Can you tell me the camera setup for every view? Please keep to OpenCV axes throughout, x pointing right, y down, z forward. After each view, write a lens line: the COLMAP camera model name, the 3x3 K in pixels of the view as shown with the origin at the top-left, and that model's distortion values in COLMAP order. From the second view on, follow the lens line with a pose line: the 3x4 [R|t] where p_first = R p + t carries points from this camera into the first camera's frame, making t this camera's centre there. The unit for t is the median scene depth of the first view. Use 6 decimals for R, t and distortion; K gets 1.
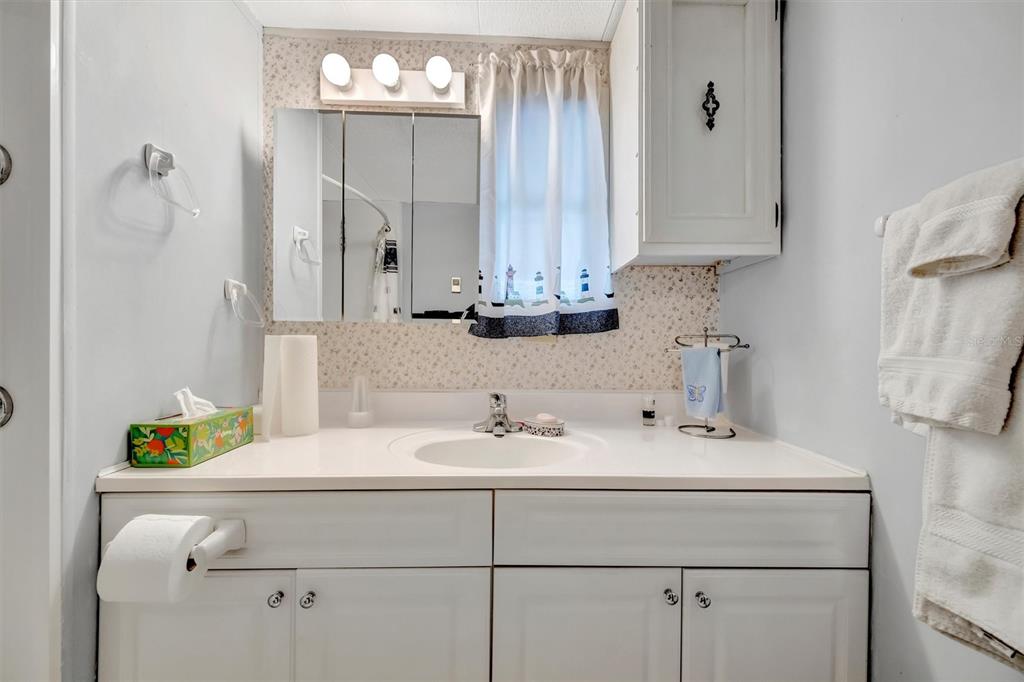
lens RADIAL K [[400.8, 0, 509.9], [0, 400.8, 346.8], [0, 0, 1]] dist [0.000499, 0.000007]
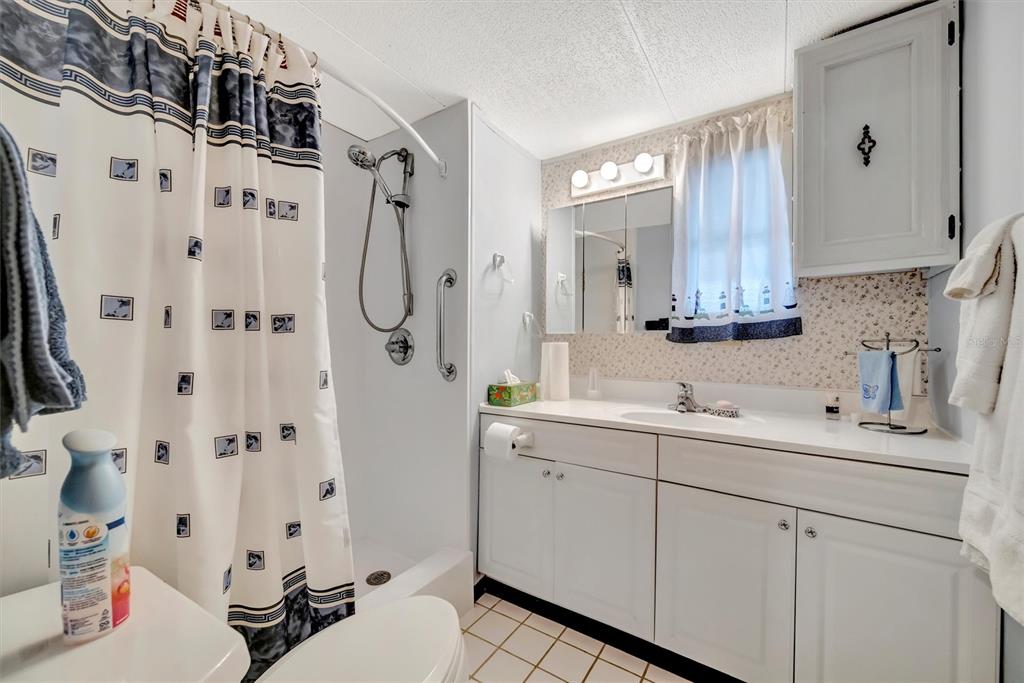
lens RADIAL K [[400.8, 0, 509.9], [0, 400.8, 347.3], [0, 0, 1]] dist [0.000499, 0.000007]
pose [[0.808937, 0.000486, -0.587896, 0.289783], [-0.002041, 0.999996, -0.001982, -0.003573], [0.587892, 0.002804, 0.808934, -0.473749]]
